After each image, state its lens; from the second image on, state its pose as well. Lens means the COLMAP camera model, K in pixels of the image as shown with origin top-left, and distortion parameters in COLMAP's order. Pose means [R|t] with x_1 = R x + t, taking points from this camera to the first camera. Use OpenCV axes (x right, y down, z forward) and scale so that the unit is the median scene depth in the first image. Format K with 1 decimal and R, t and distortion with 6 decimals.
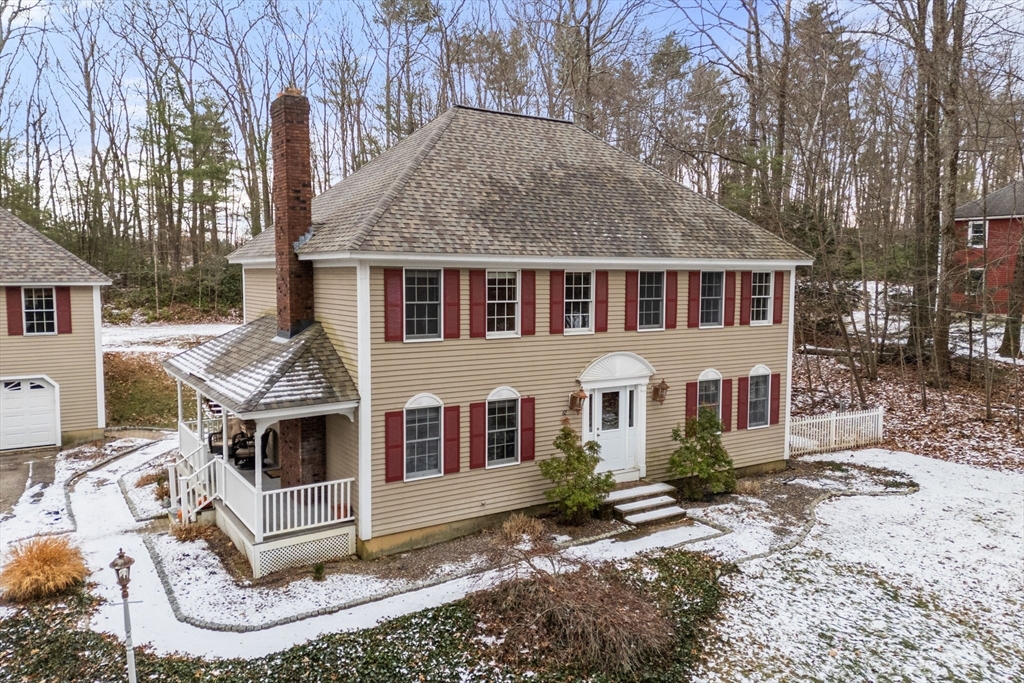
lens RADIAL K [[761.0, 0, 479.2], [0, 761.0, 333.7], [0, 0, 1]] dist [0.054178, -0.020887]
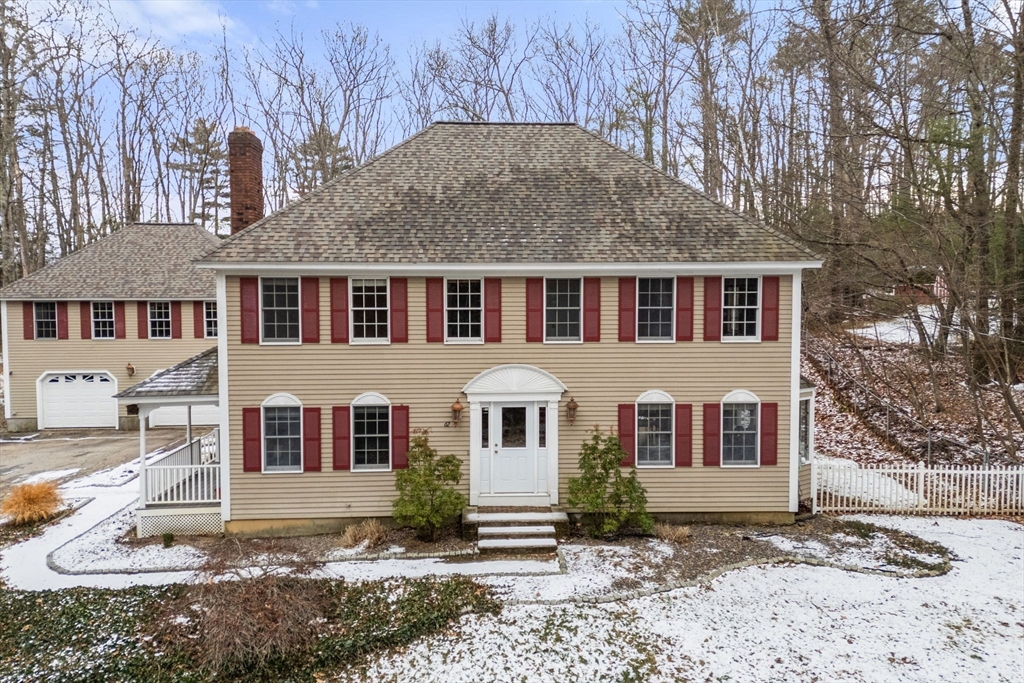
lens RADIAL K [[761.0, 0, 510.4], [0, 761.0, 339.9], [0, 0, 1]] dist [0.054178, -0.020887]
pose [[0.870981, 0.027892, -0.490524, 0.683300], [-0.032419, 0.999474, -0.000733, -0.005926], [0.490245, 0.016540, 0.871427, 0.201904]]
